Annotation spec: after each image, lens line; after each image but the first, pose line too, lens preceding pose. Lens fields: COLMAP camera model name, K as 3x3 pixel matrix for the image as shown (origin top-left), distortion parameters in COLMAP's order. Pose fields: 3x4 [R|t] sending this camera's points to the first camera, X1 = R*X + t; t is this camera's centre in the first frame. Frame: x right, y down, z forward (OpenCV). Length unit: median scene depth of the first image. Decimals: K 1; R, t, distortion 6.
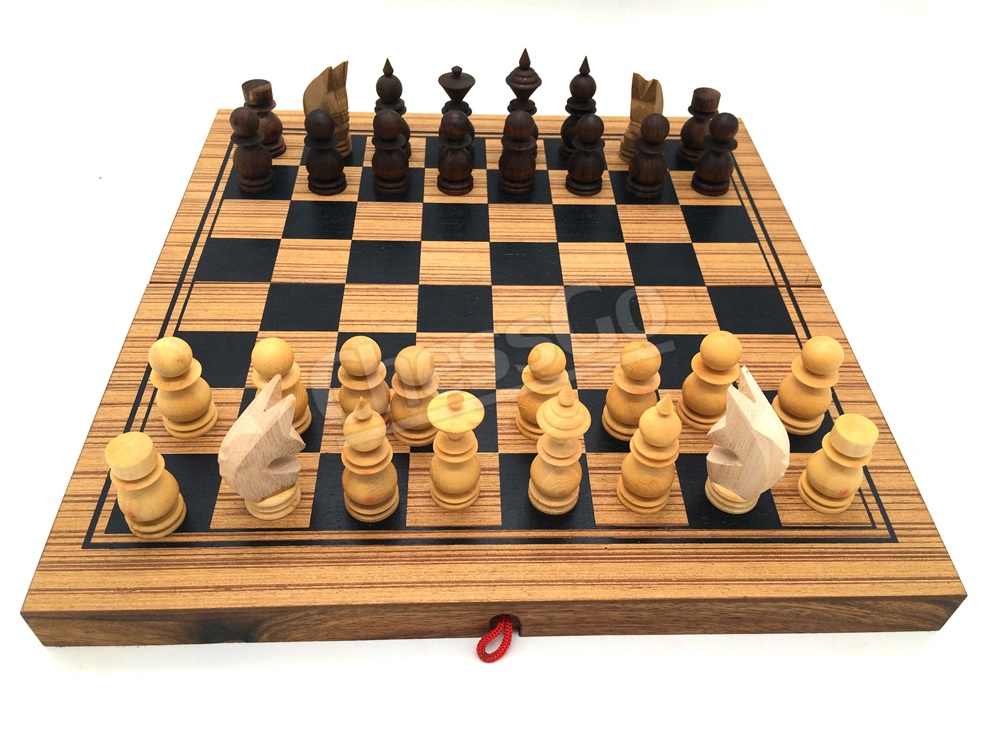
lens RADIAL K [[867.7, 0, 500.0], [0, 867.7, 375.0], [0, 0, 1]] dist [0.088707, -0.161643]
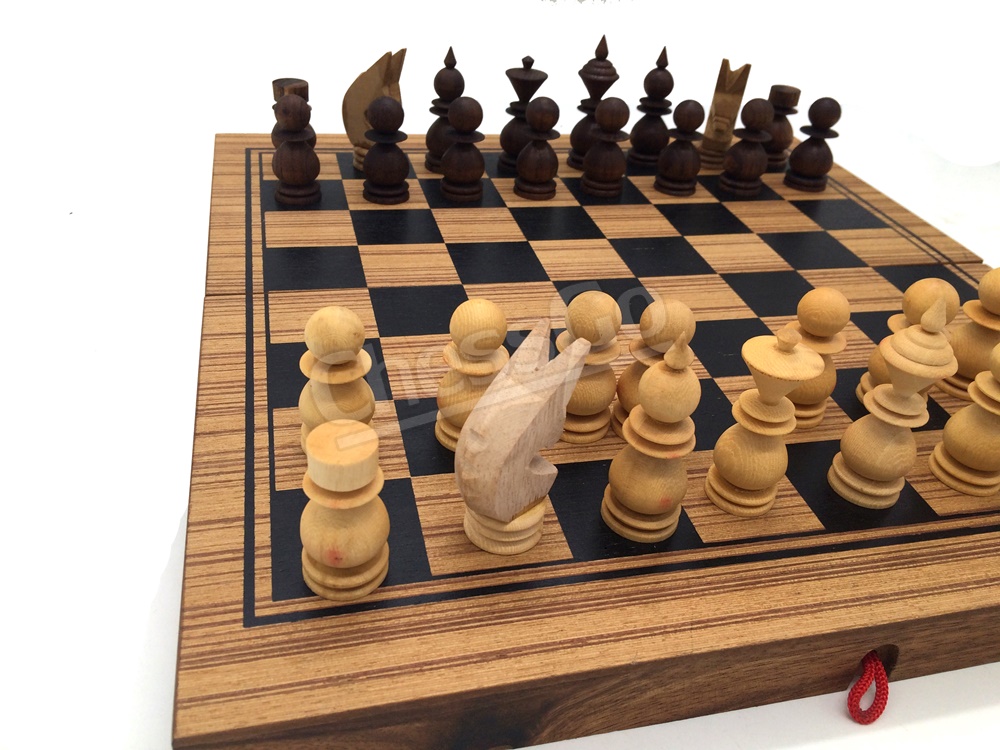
lens RADIAL K [[867.7, 0, 500.0], [0, 867.7, 375.0], [0, 0, 1]] dist [0.088707, -0.161643]
pose [[0.978919, -0.076634, 0.189325, -0.322821], [0.108359, 0.980598, -0.163359, 0.115168], [-0.173133, 0.180431, 0.968230, 0.272217]]
